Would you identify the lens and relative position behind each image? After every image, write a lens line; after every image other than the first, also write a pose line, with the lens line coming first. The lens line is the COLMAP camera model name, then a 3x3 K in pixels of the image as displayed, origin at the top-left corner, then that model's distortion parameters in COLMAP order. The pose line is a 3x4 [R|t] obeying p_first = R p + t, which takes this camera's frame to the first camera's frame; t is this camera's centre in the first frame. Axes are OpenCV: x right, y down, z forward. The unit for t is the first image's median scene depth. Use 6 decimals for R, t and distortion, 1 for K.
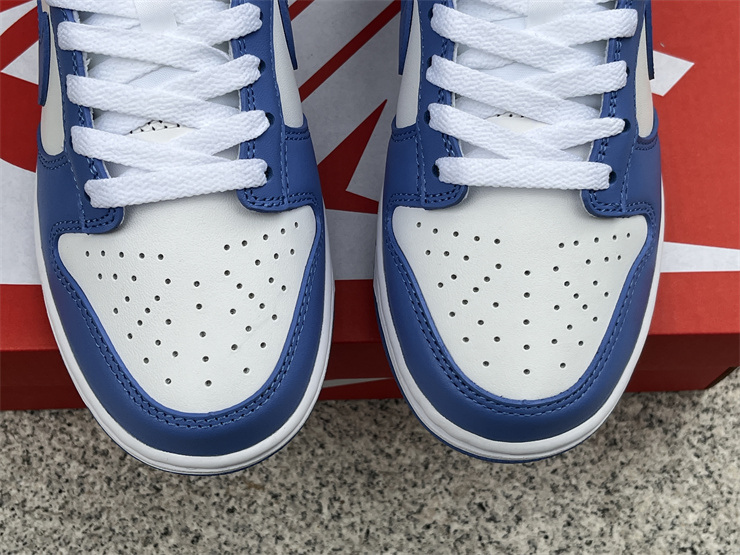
lens RADIAL K [[1084.9, 0, 370.0], [0, 1084.9, 277.5], [0, 0, 1]] dist [0.103601, -0.545053]
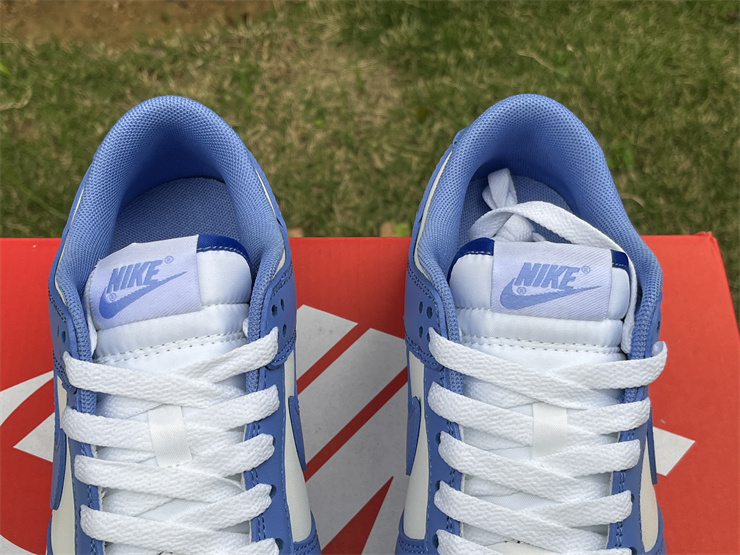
lens RADIAL K [[1084.9, 0, 370.0], [0, 1084.9, 277.5], [0, 0, 1]] dist [0.103601, -0.545053]
pose [[0.999962, 0.008665, 0.000696, -0.011217], [-0.008369, 0.981249, -0.192562, -0.198480], [-0.002352, 0.192549, 0.981285, -0.038446]]
